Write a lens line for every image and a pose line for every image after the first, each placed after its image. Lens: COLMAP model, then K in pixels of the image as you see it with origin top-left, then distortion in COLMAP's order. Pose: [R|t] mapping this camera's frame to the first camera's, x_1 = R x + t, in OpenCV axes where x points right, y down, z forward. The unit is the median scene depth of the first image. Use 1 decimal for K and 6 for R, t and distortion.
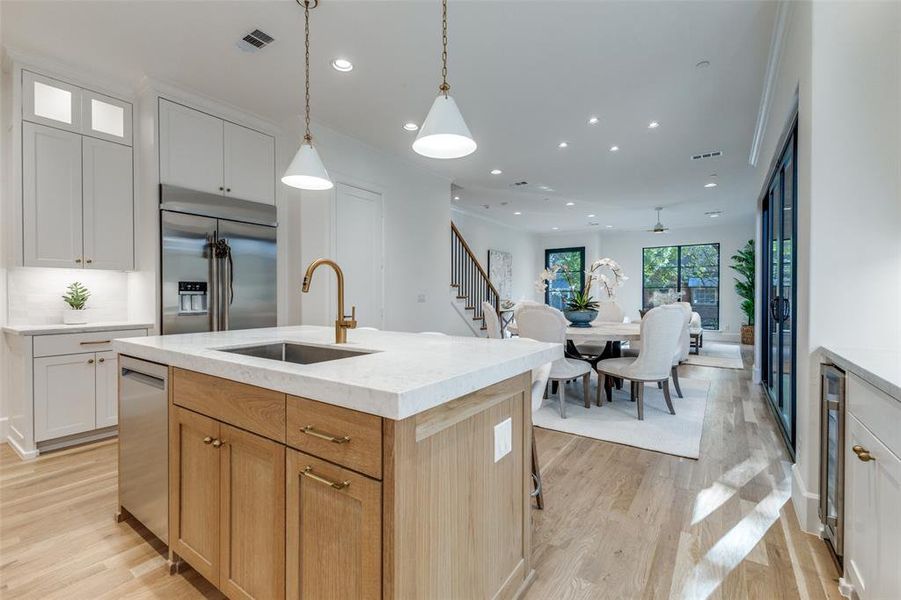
lens RADIAL K [[389.2, 0, 448.4], [0, 389.2, 297.3], [0, 0, 1]] dist [0.004364, -0.002258]
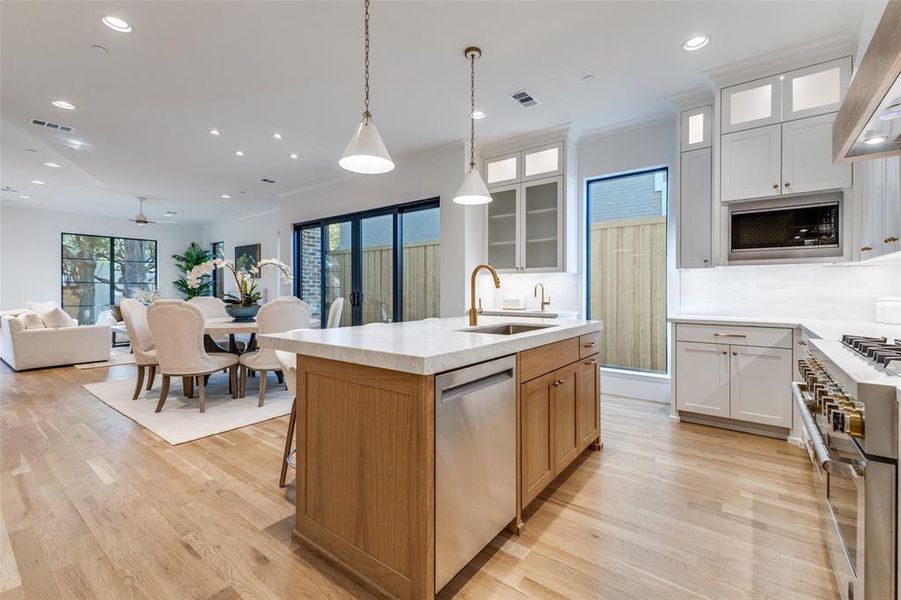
lens RADIAL K [[389.2, 0, 452.9], [0, 389.2, 294.0], [0, 0, 1]] dist [0.004364, -0.002258]
pose [[0.028894, -0.006112, 0.999564, -0.366123], [0.005372, 0.999968, 0.005959, -0.000979], [-0.999568, 0.005197, 0.028926, 0.228891]]
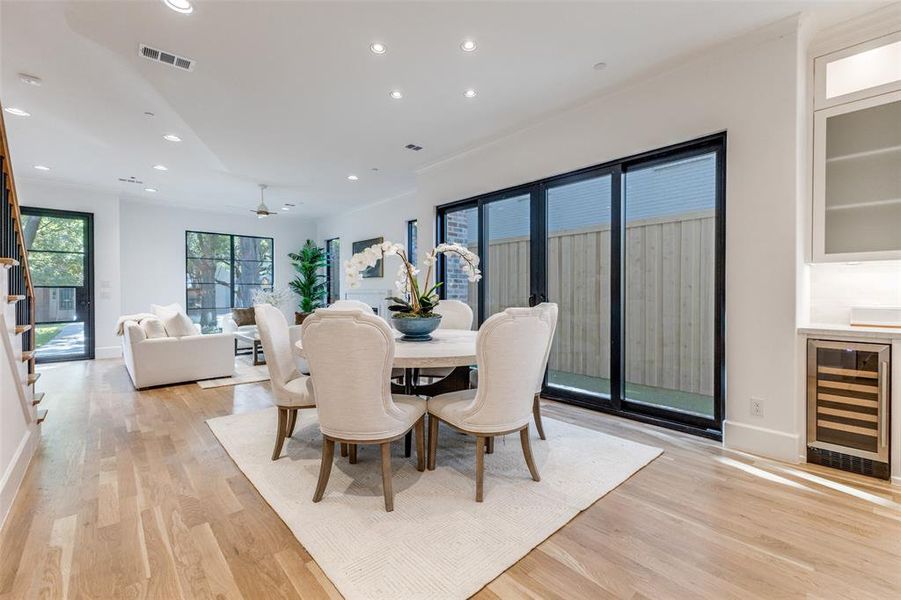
lens RADIAL K [[389.2, 0, 449.3], [0, 389.2, 300.7], [0, 0, 1]] dist [0.004364, -0.002258]
pose [[0.226891, -0.018804, 0.973739, -0.162074], [0.004478, 0.999823, 0.018265, -0.002637], [-0.973910, 0.000216, 0.226935, 0.434165]]
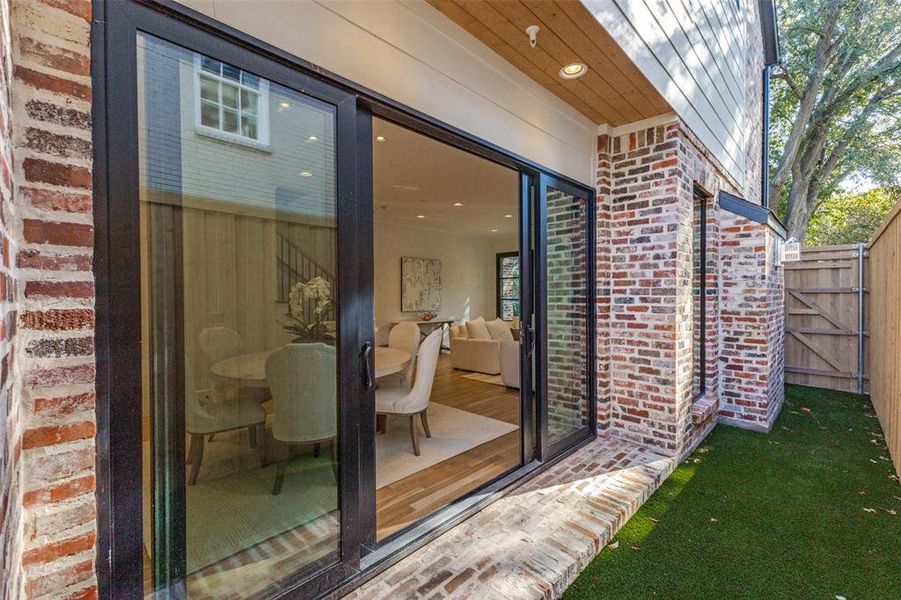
lens RADIAL K [[389.2, 0, 448.5], [0, 389.2, 298.7], [0, 0, 1]] dist [0.004364, -0.002258]
pose [[0.985867, -0.005249, -0.167447, 0.411250], [0.006034, 0.999973, 0.004180, -0.030402], [0.167421, -0.005131, 0.985872, 0.125025]]
